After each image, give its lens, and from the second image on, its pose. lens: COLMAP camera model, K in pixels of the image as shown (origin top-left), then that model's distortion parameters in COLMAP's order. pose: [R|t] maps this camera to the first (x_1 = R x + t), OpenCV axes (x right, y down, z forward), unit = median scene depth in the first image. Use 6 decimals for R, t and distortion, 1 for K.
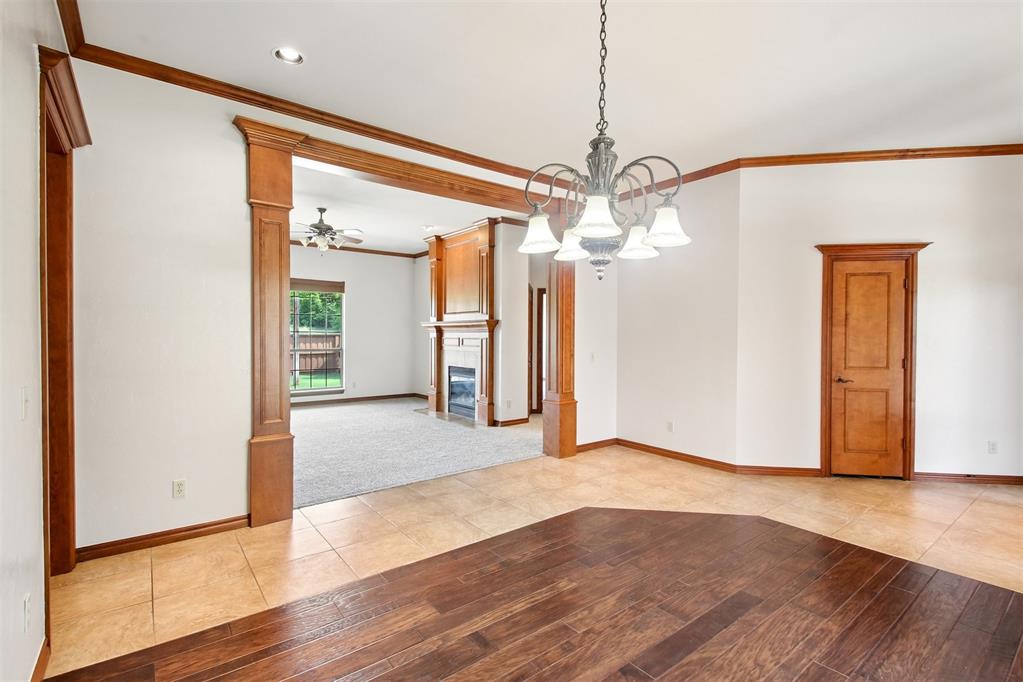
lens RADIAL K [[476.3, 0, 498.8], [0, 476.3, 342.6], [0, 0, 1]] dist [-0.003854, -0.000681]
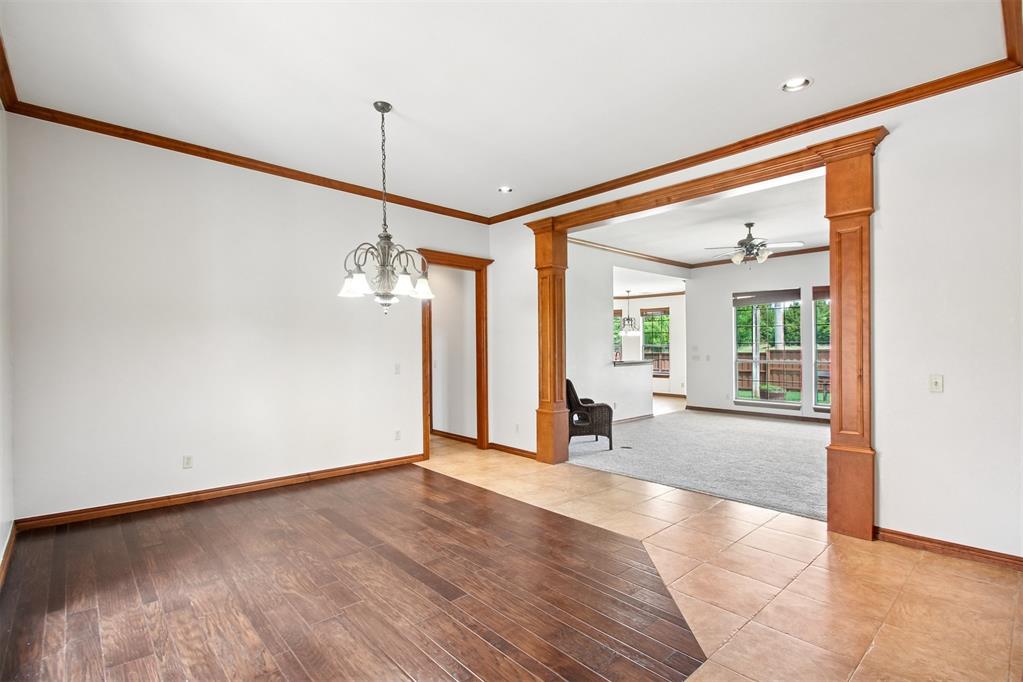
lens RADIAL K [[496.3, 0, 511.5], [0, 496.3, 341.0], [0, 0, 1]] dist [-0.047137, -0.000188]
pose [[0.077267, -0.013552, -0.996918, 1.227461], [-0.016945, 0.999745, -0.014904, -0.006335], [0.996866, 0.018044, 0.077018, 0.784688]]
